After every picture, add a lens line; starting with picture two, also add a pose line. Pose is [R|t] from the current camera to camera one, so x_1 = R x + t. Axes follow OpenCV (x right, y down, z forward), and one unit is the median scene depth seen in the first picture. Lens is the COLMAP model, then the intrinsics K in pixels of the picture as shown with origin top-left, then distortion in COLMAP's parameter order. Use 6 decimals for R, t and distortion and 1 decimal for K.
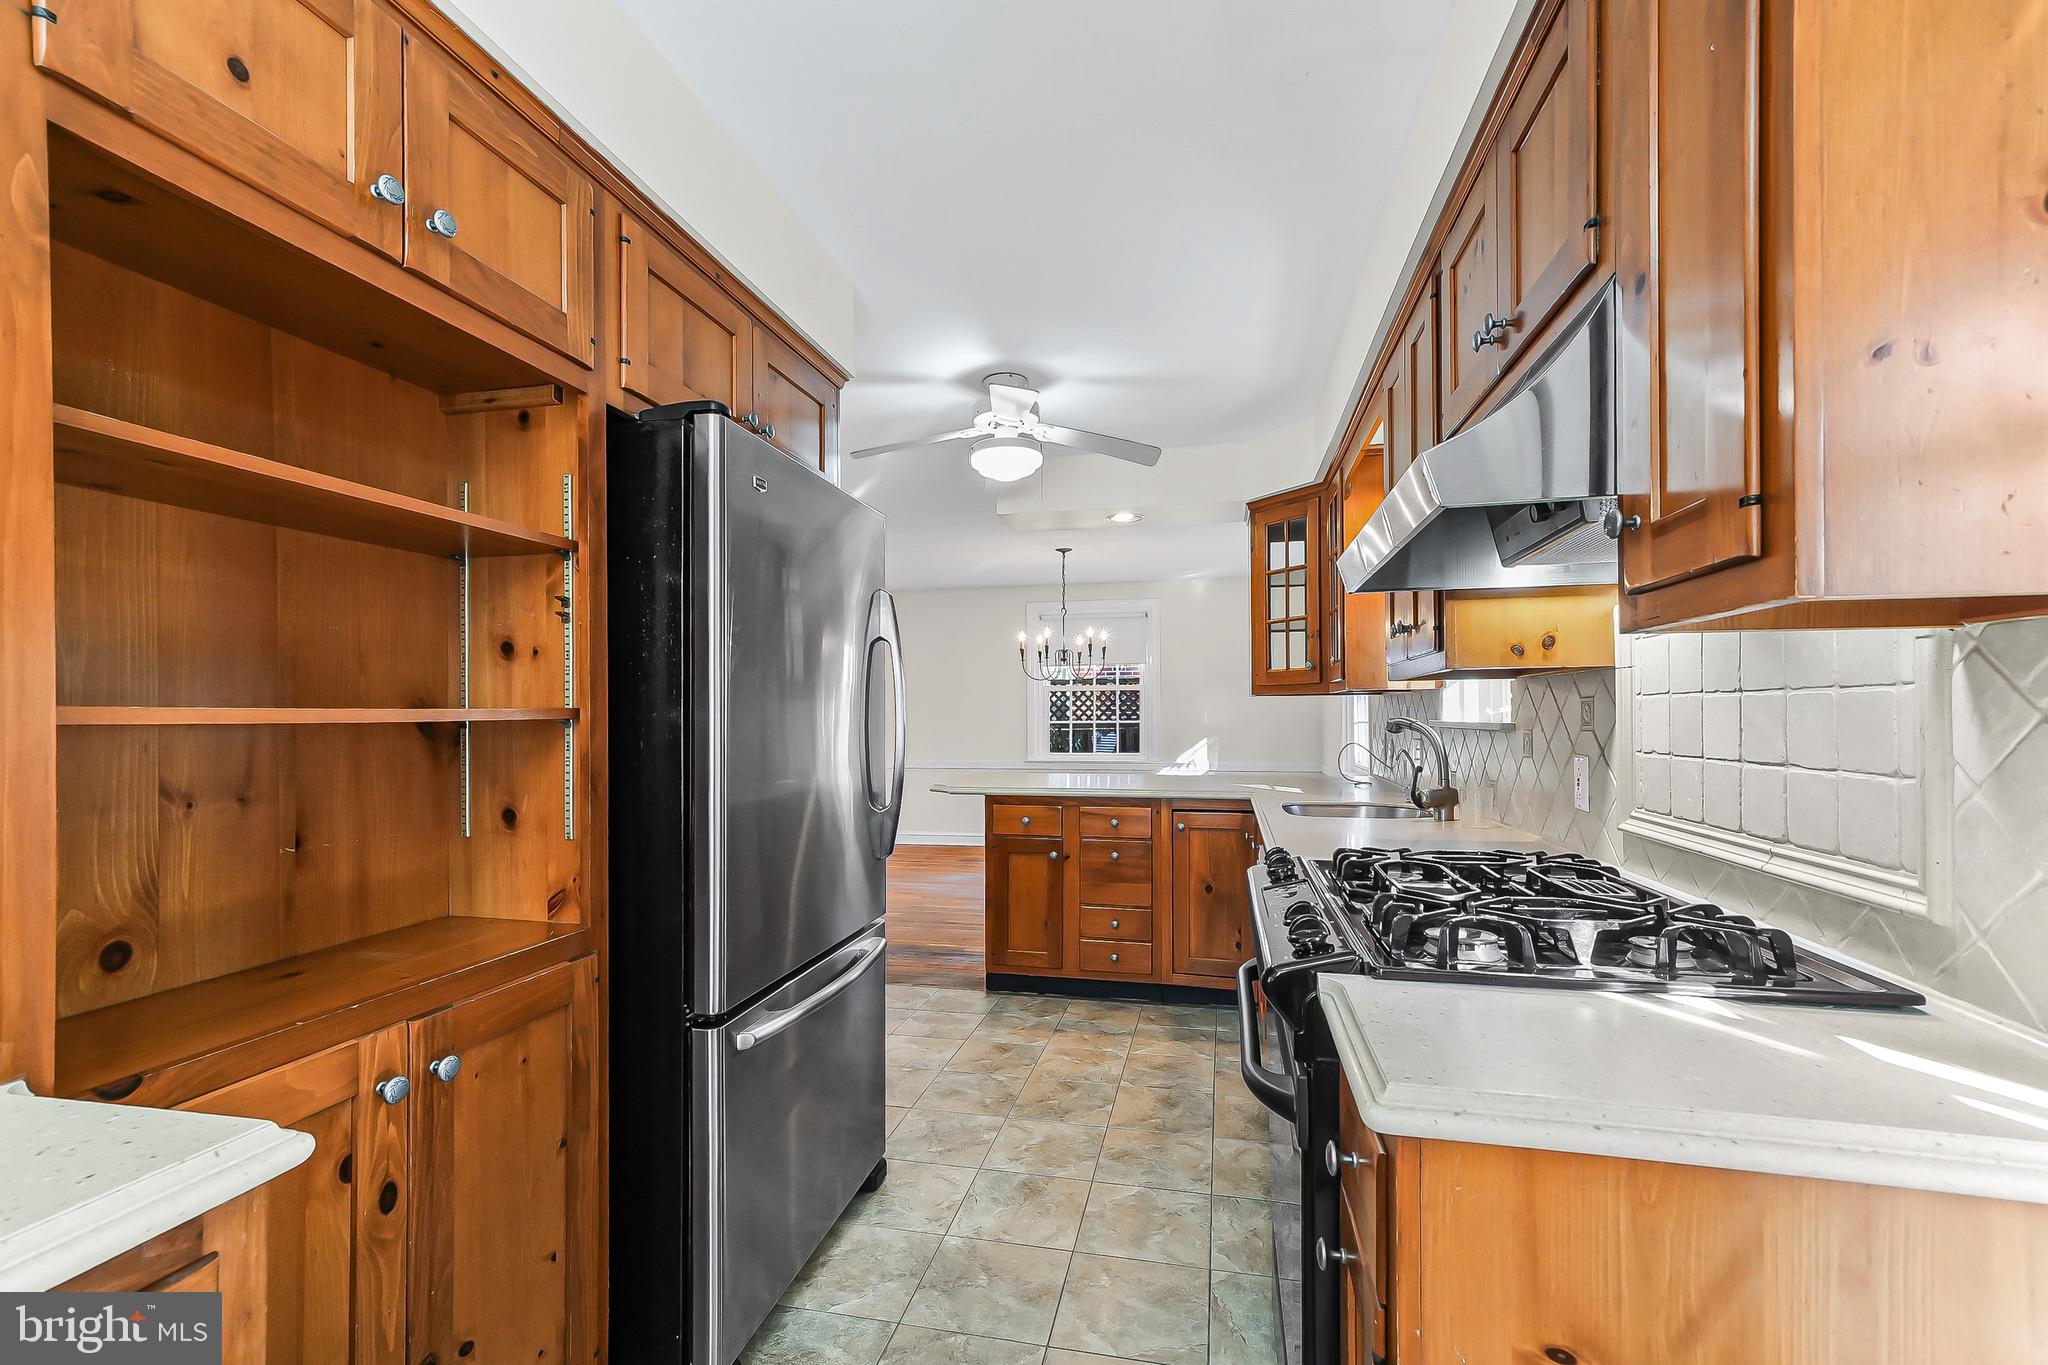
lens RADIAL K [[899.7, 0, 1016.4], [0, 899.7, 712.4], [0, 0, 1]] dist [0.003102, 0.000284]
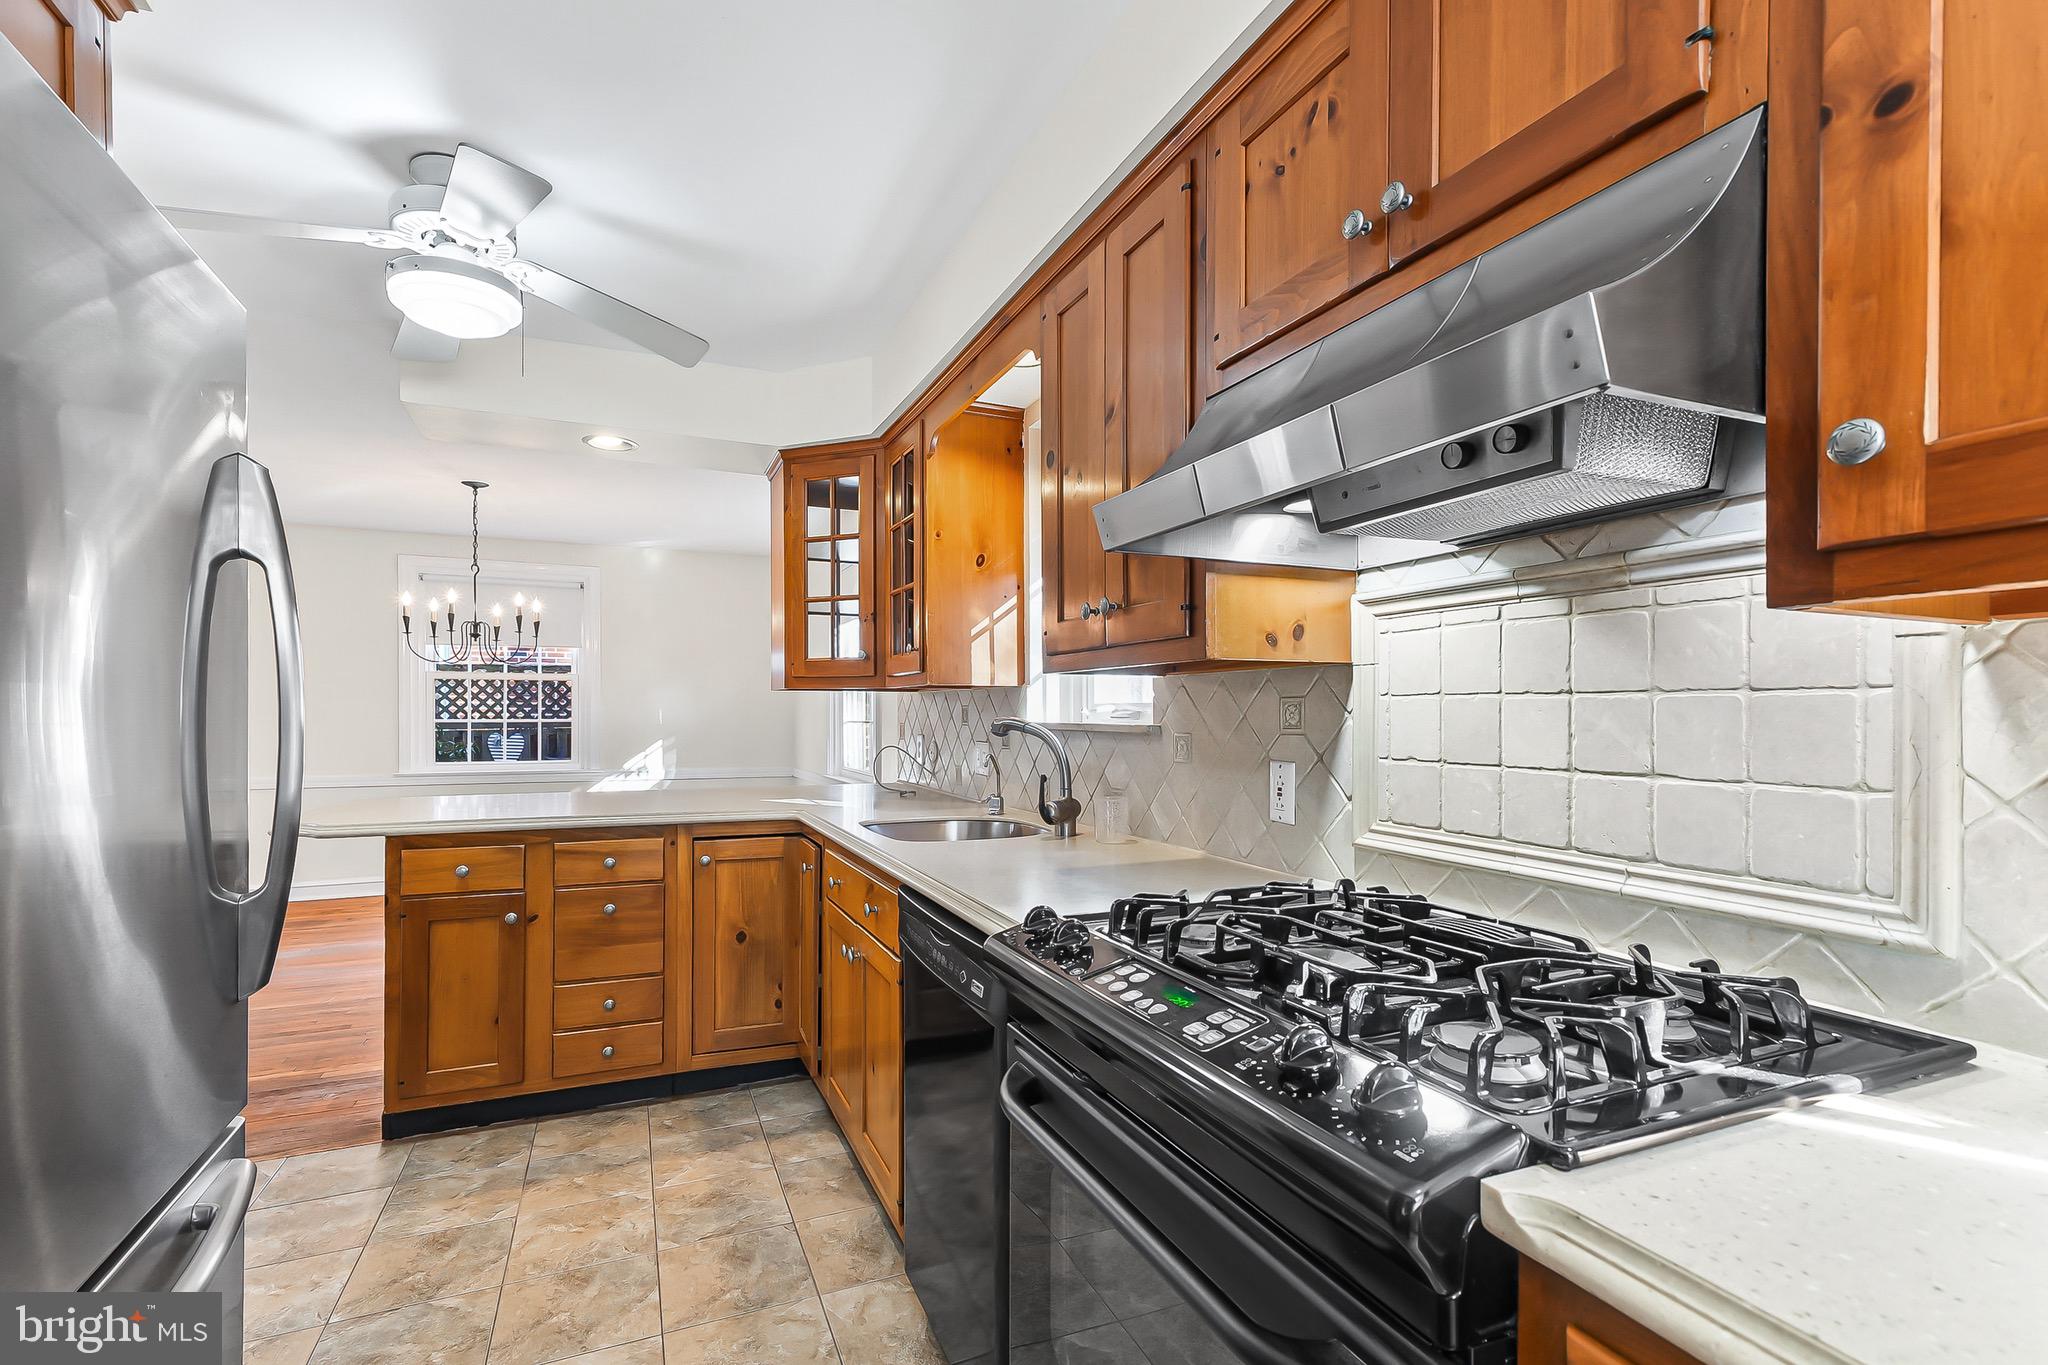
lens RADIAL K [[944.1, 0, 1027.4], [0, 944.1, 718.4], [0, 0, 1]] dist [0.016833, 0.000496]
pose [[0.807292, 0.003376, 0.590143, -0.068979], [-0.008525, 0.999946, 0.005941, 0.000341], [-0.590091, -0.009827, 0.807277, 0.195887]]
